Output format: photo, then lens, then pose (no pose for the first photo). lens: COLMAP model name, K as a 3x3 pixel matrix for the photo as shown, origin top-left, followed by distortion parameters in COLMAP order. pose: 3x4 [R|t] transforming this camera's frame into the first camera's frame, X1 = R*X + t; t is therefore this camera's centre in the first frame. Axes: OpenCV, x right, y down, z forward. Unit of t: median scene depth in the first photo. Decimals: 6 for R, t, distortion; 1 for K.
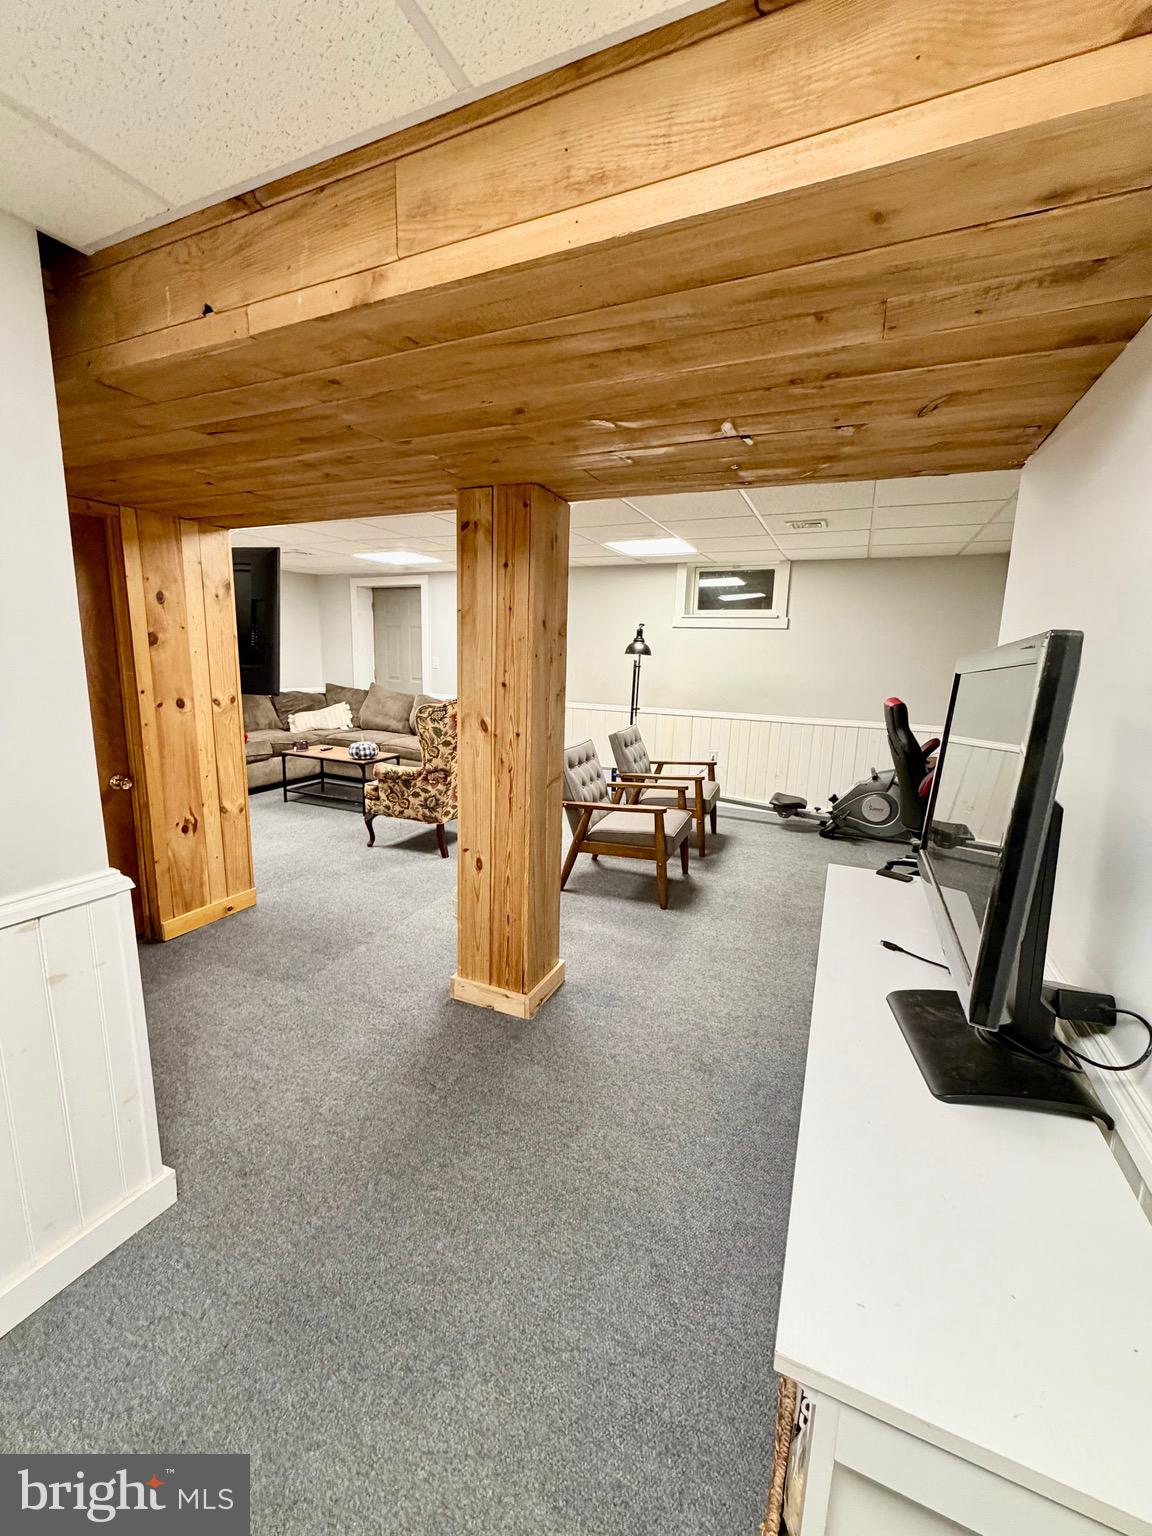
lens RADIAL K [[612.3, 0, 573.9], [0, 612.3, 768.7], [0, 0, 1]] dist [-0.001518, -0.000090]
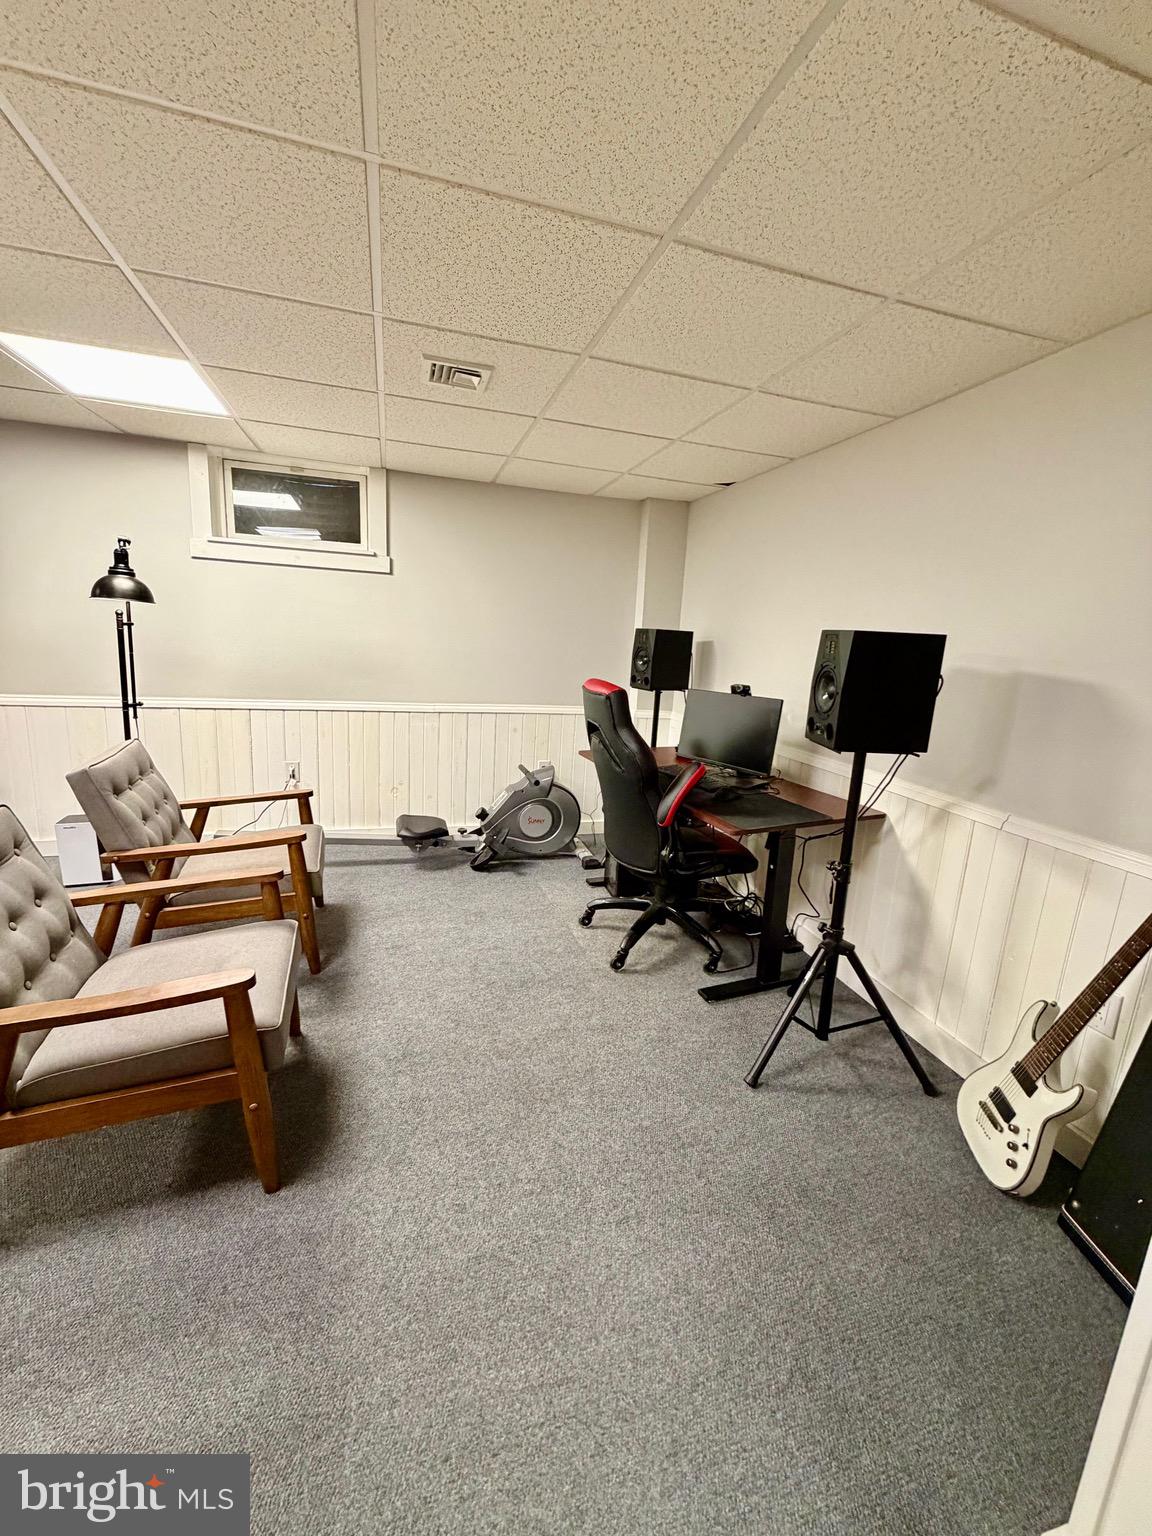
lens RADIAL K [[612.3, 0, 573.4], [0, 612.3, 760.8], [0, 0, 1]] dist [-0.001518, -0.000090]
pose [[0.756167, -0.117230, 0.643792, 0.046004], [0.090021, 0.993104, 0.075103, -0.059512], [-0.648157, 0.001164, 0.761506, 0.379111]]
